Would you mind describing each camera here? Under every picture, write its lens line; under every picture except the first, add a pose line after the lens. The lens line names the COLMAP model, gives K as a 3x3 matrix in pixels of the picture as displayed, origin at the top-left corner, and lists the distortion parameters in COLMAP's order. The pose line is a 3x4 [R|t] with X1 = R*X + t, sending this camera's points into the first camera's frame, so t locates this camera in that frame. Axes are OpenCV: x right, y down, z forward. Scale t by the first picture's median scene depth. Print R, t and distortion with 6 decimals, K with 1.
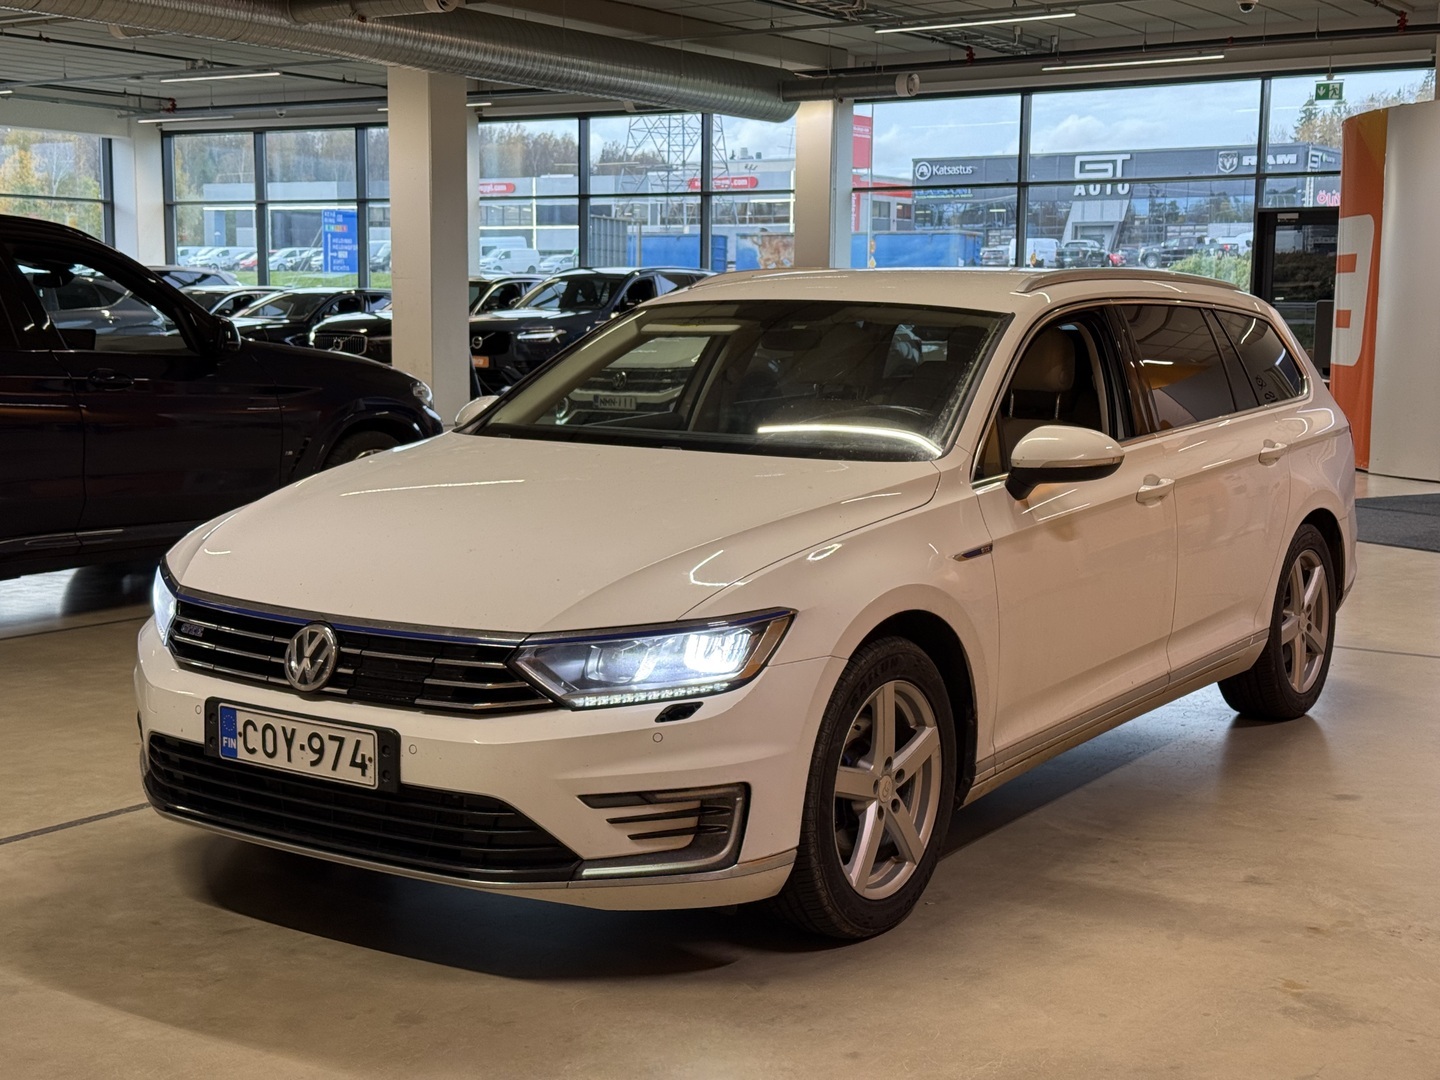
lens RADIAL K [[1988.8, 0, 726.4], [0, 1988.8, 536.9], [0, 0, 1]] dist [0.213926, -0.440291]
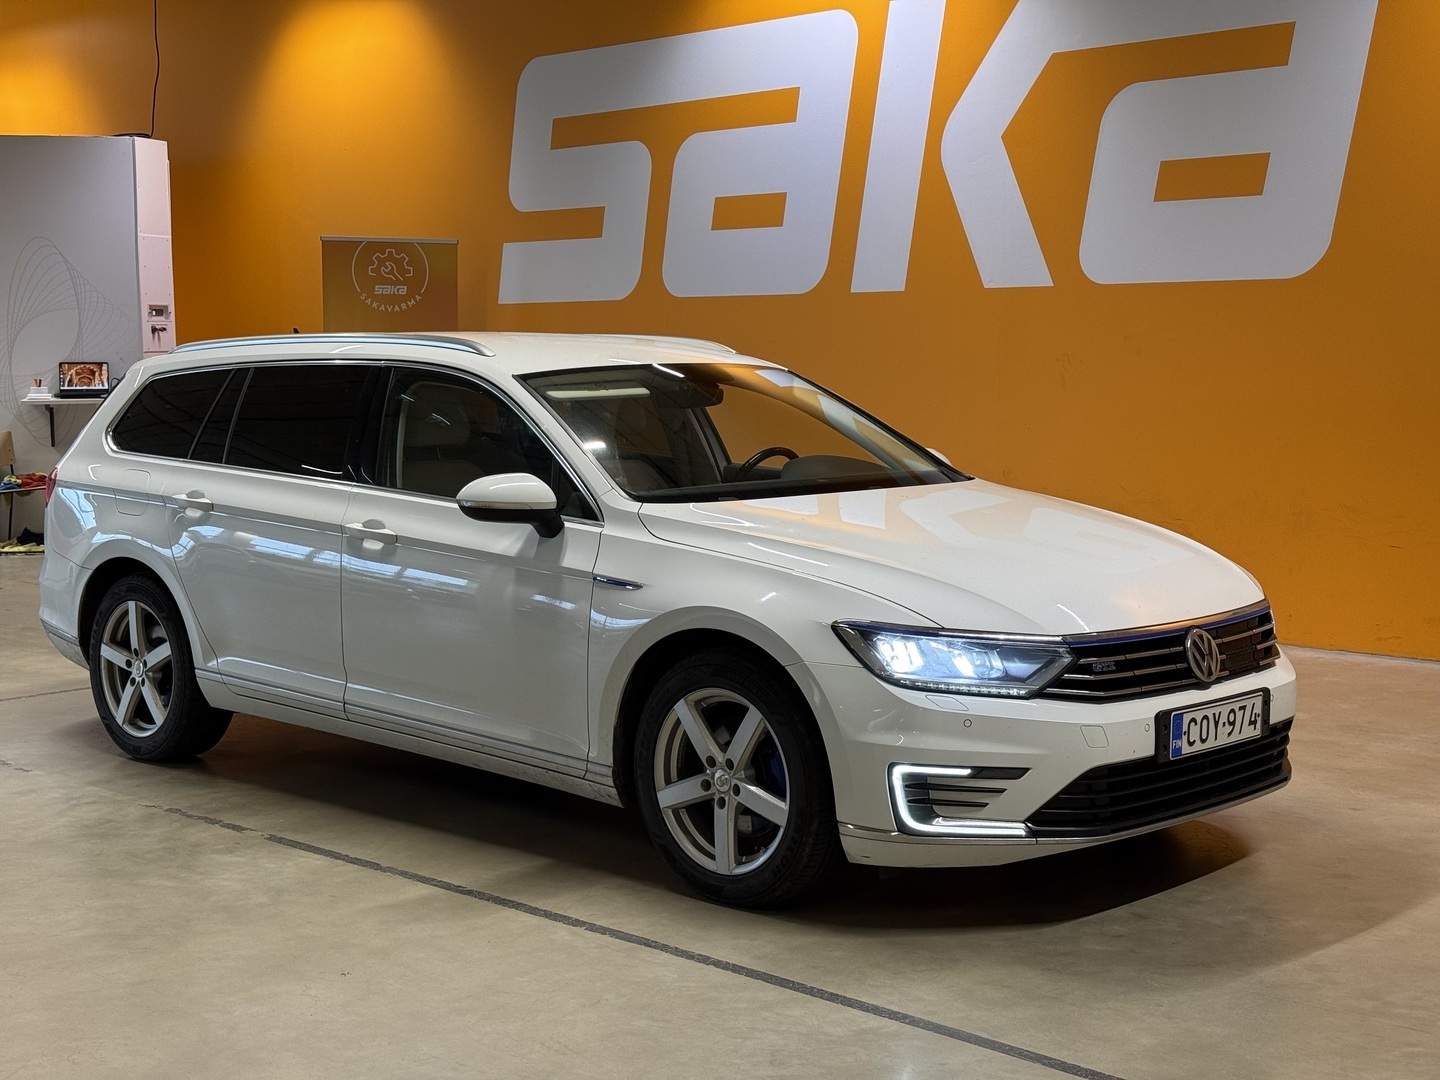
lens RADIAL K [[1988.8, 0, 726.4], [0, 1988.8, 536.9], [0, 0, 1]] dist [0.213926, -0.440291]
pose [[0.163657, -0.106733, 0.980726, -1.447438], [0.123085, 0.988571, 0.087047, -0.154164], [-0.978809, 0.106467, 0.174924, 1.051436]]
